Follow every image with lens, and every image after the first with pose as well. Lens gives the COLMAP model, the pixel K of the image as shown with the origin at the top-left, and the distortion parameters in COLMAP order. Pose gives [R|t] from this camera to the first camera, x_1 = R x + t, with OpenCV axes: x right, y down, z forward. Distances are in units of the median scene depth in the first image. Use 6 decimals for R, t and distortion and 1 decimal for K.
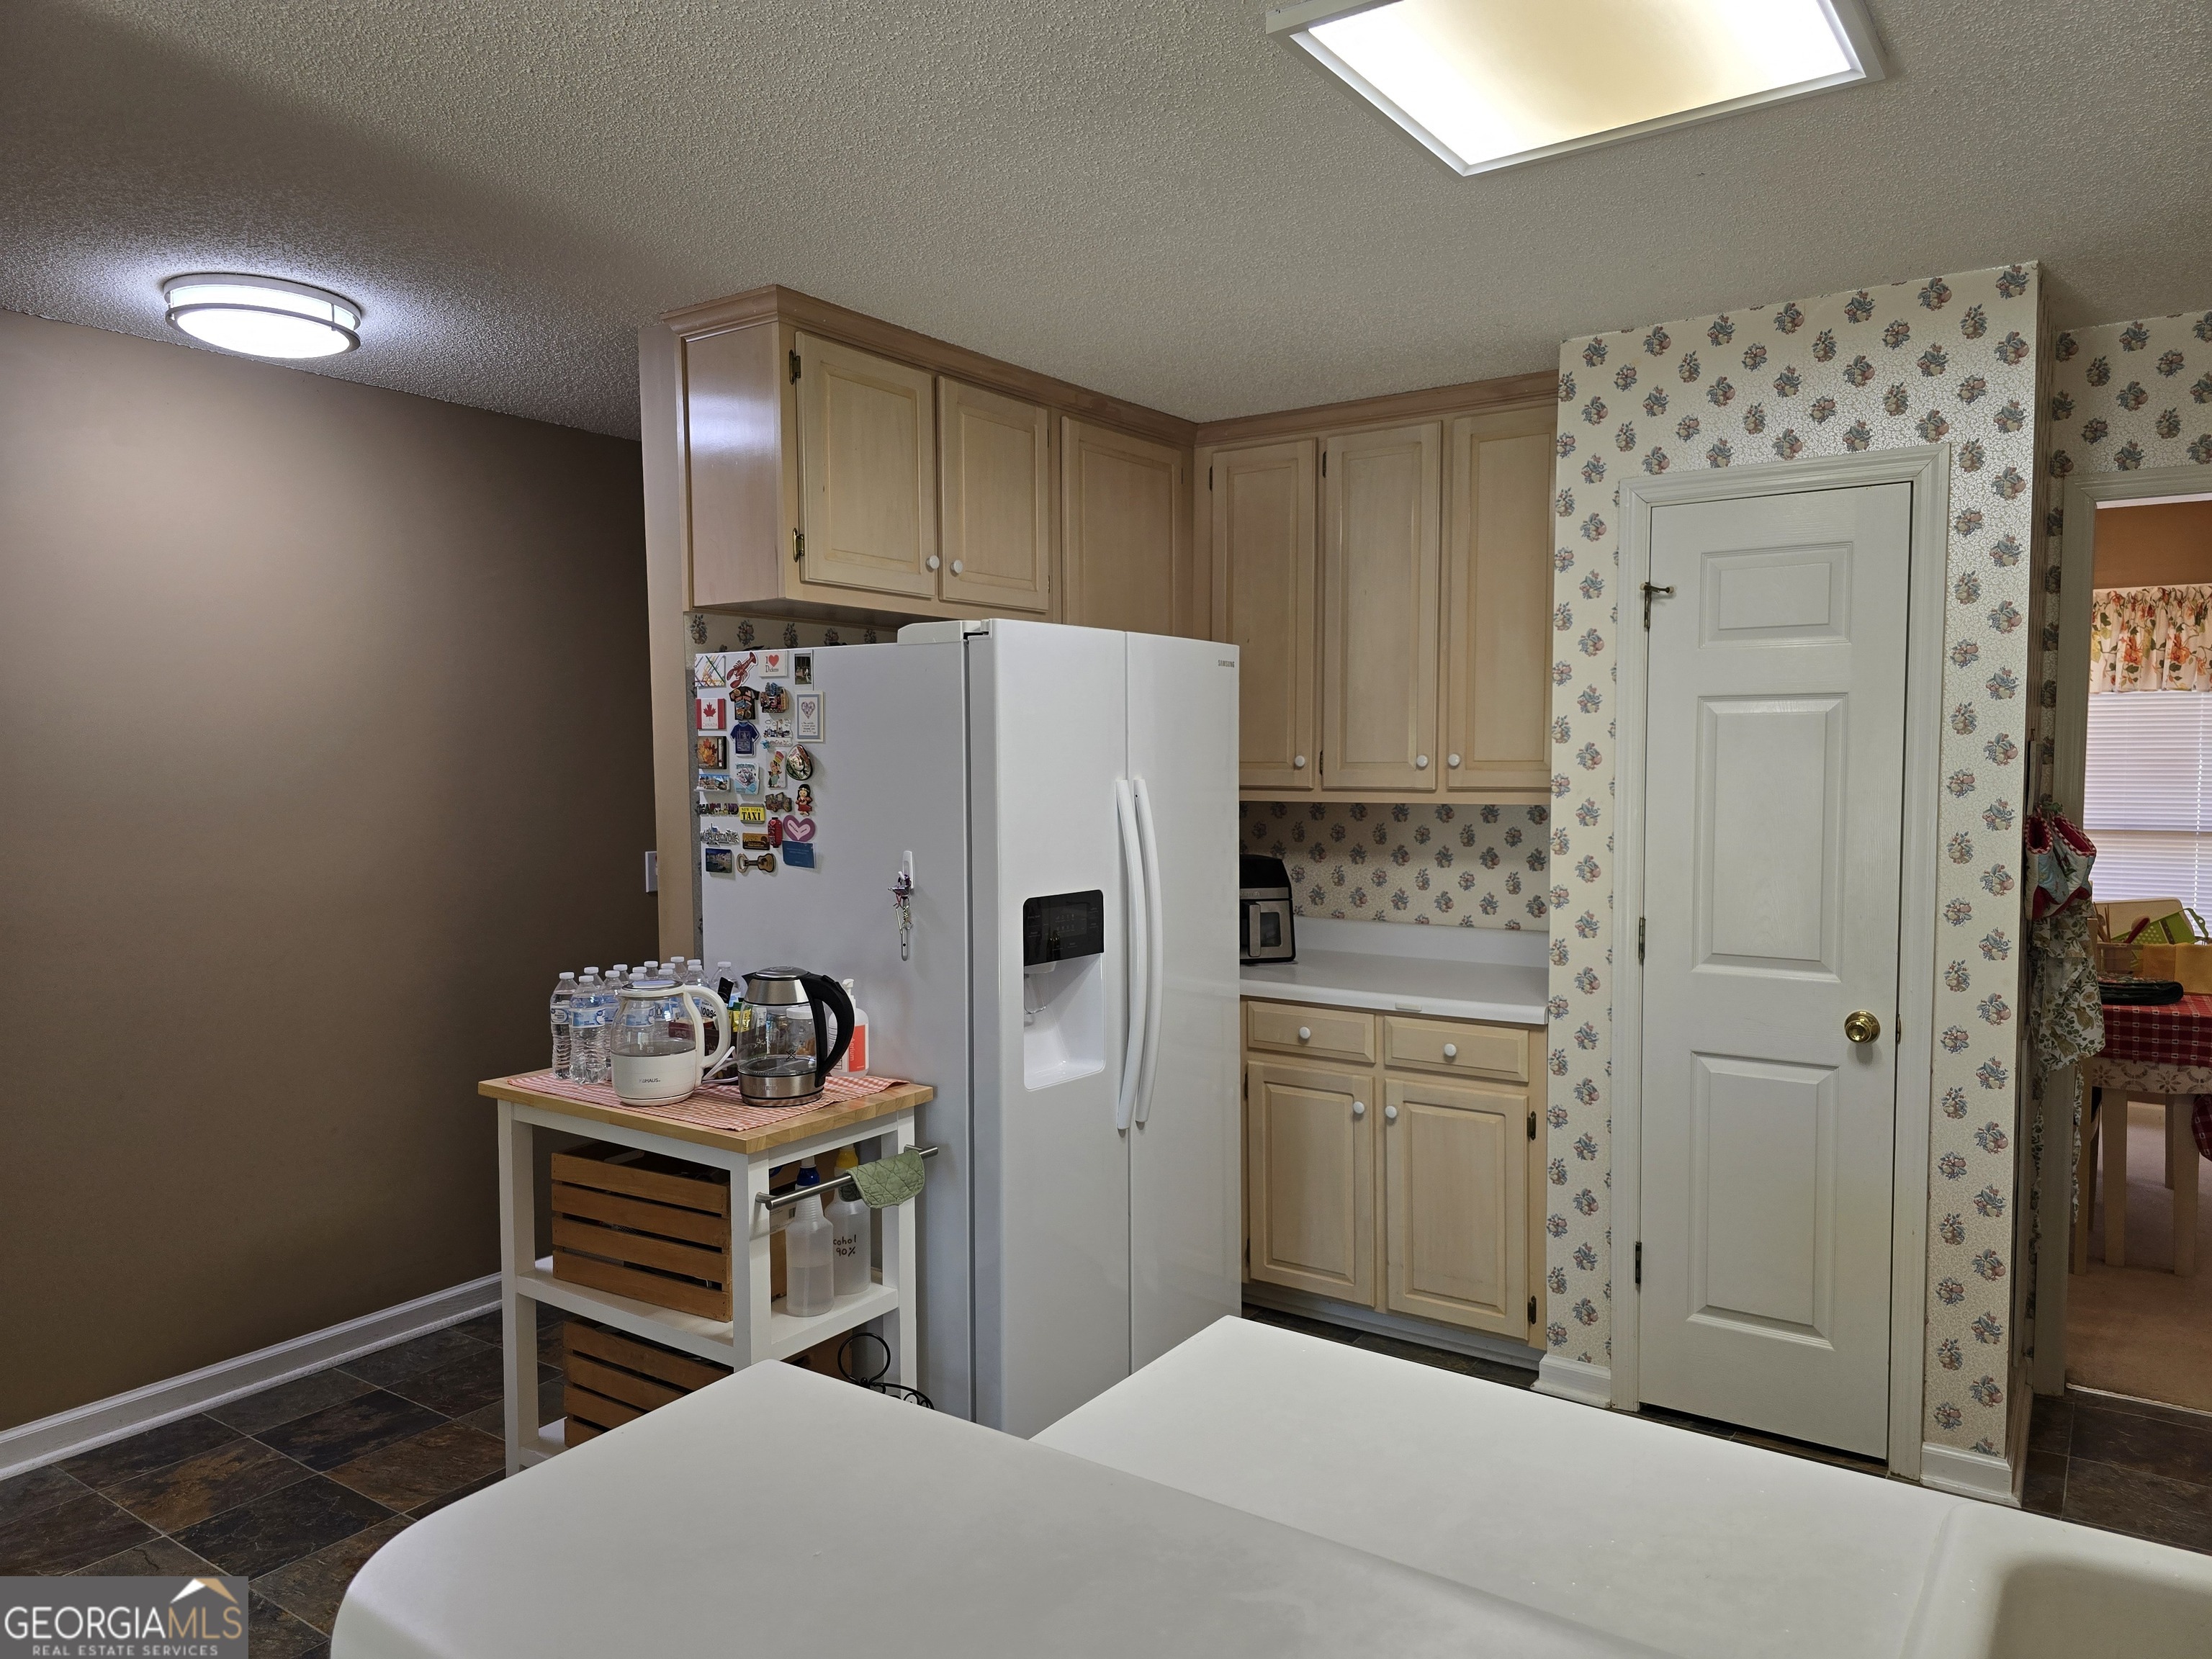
lens RADIAL K [[1473.8, 0, 1115.6], [0, 1473.8, 828.3], [0, 0, 1]] dist [0.054194, -0.045567]
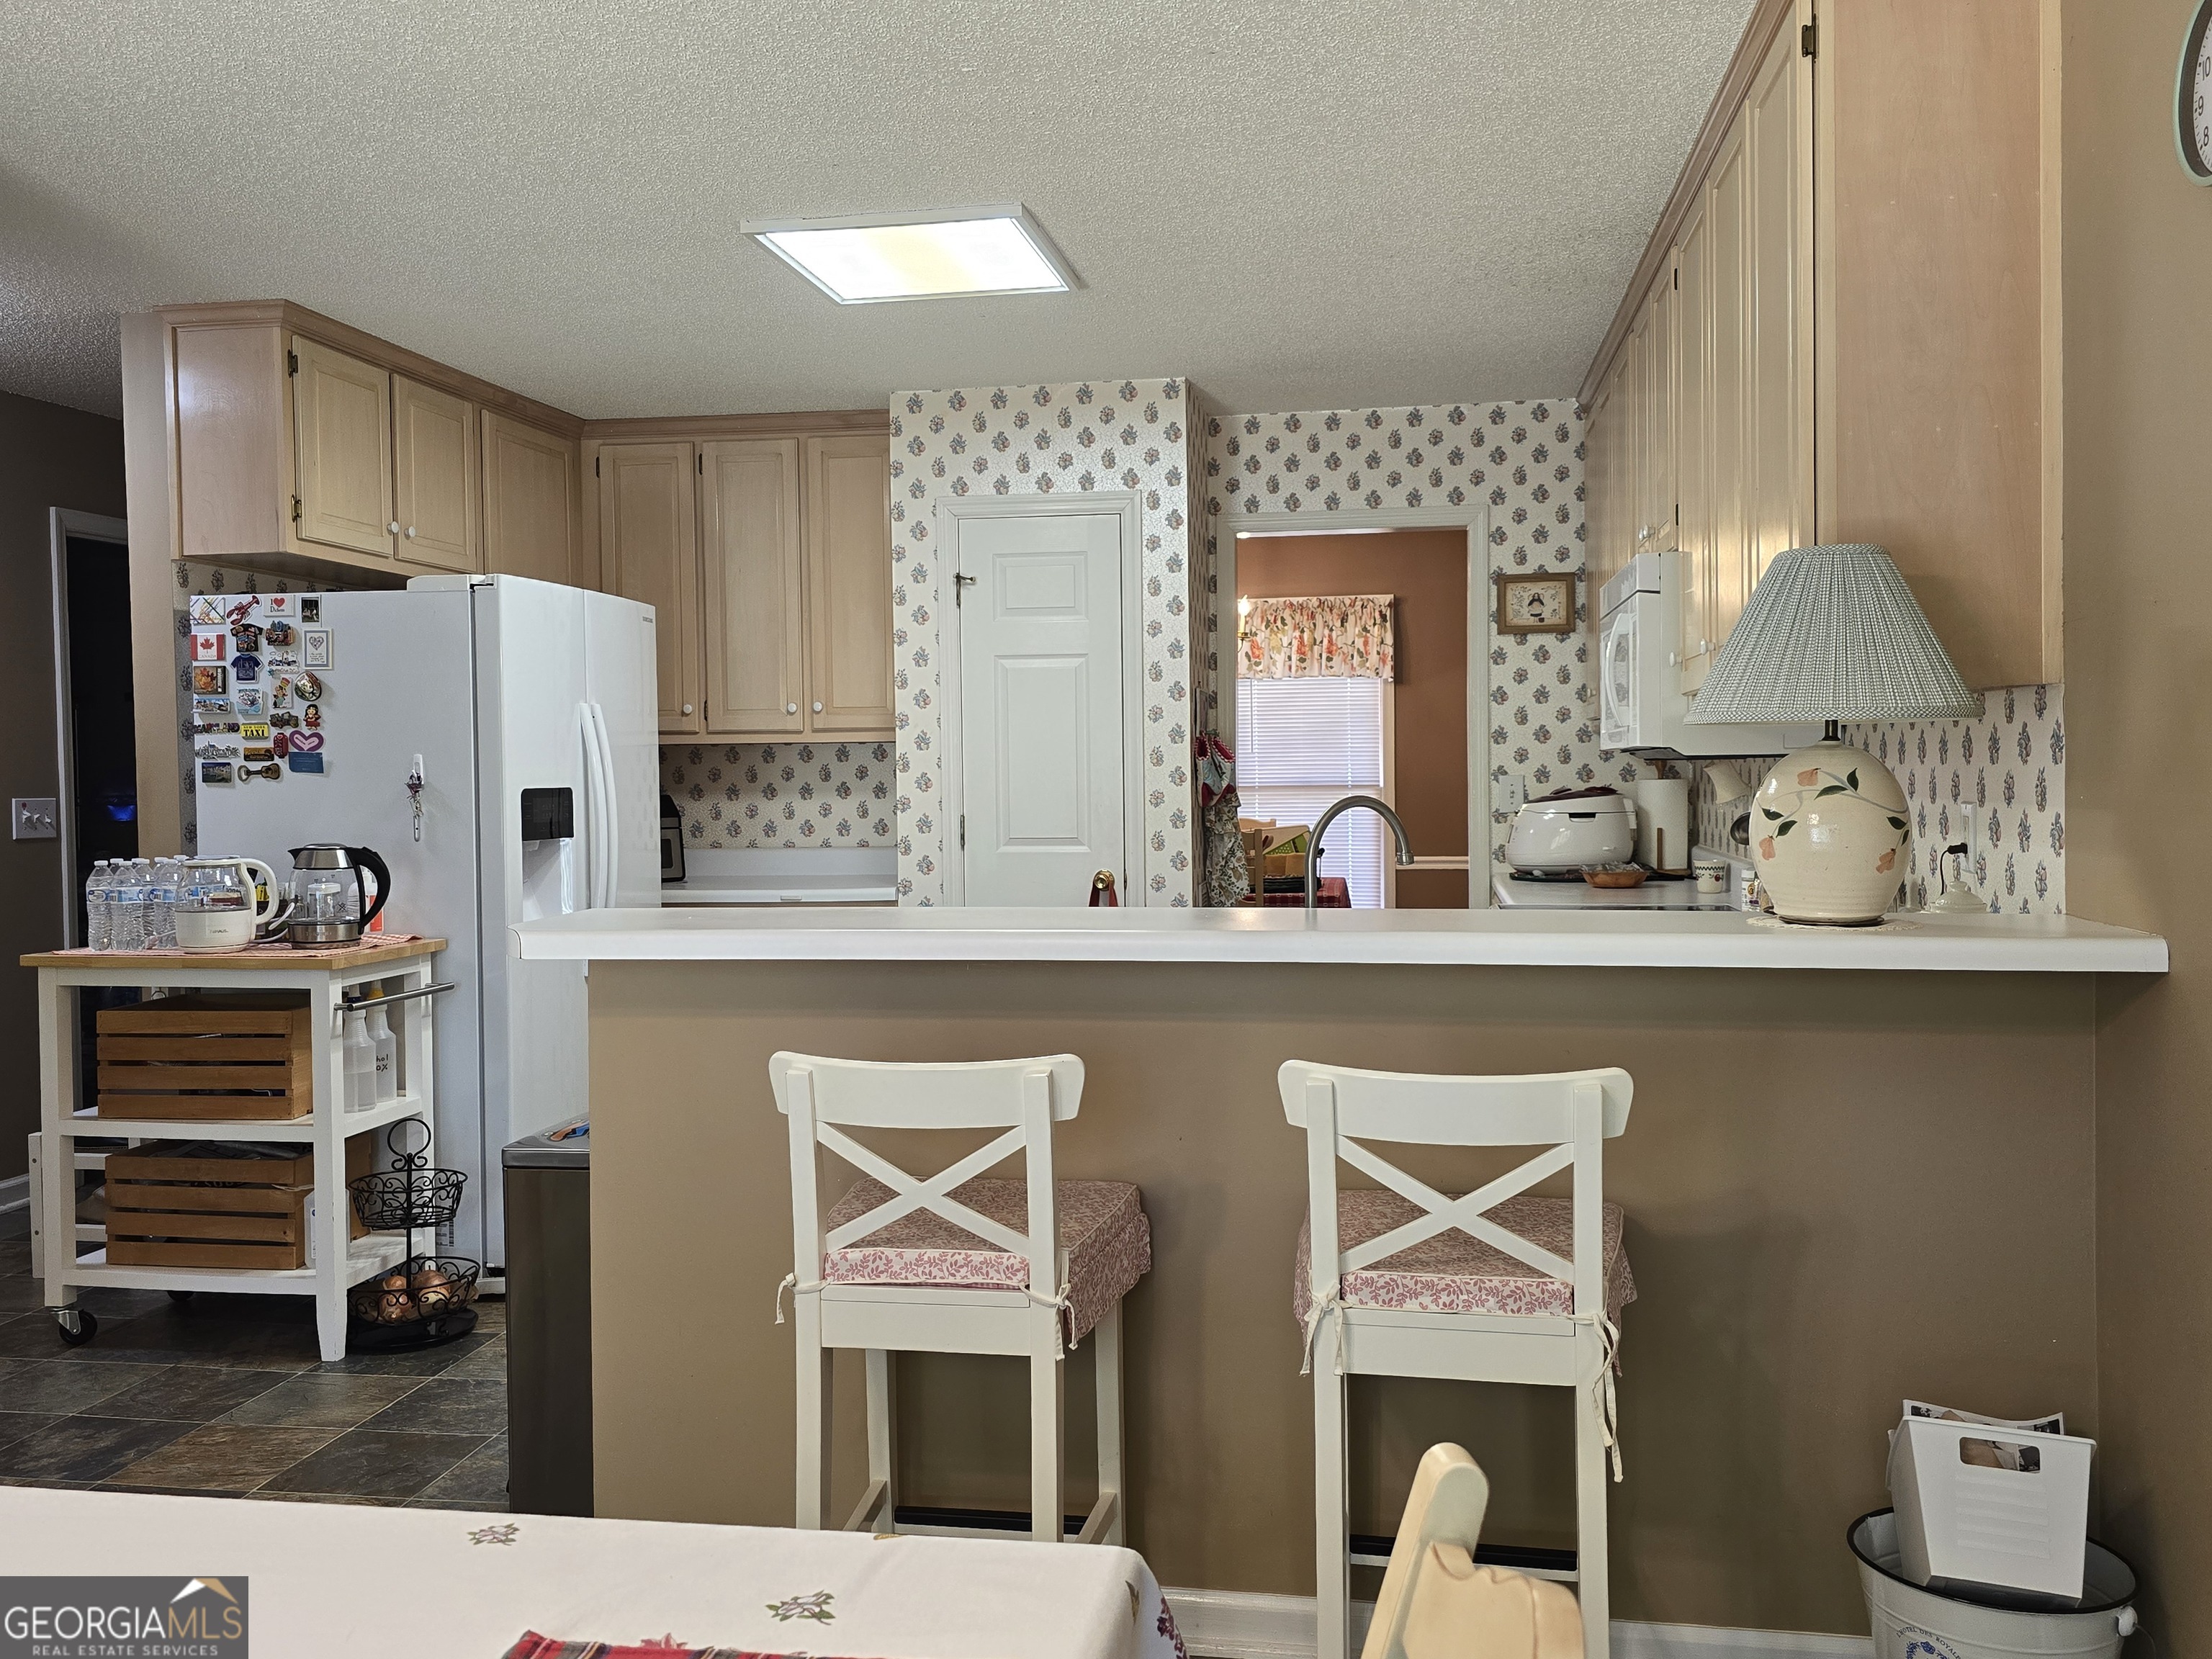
lens RADIAL K [[1767.0, 0, 1139.9], [0, 1767.0, 829.2], [0, 0, 1]] dist [0.140162, -0.238510]
pose [[0.898663, -0.022692, 0.438052, -0.234383], [0.032609, 0.999354, -0.015128, 0.110720], [-0.437426, 0.027879, 0.898822, -0.594003]]
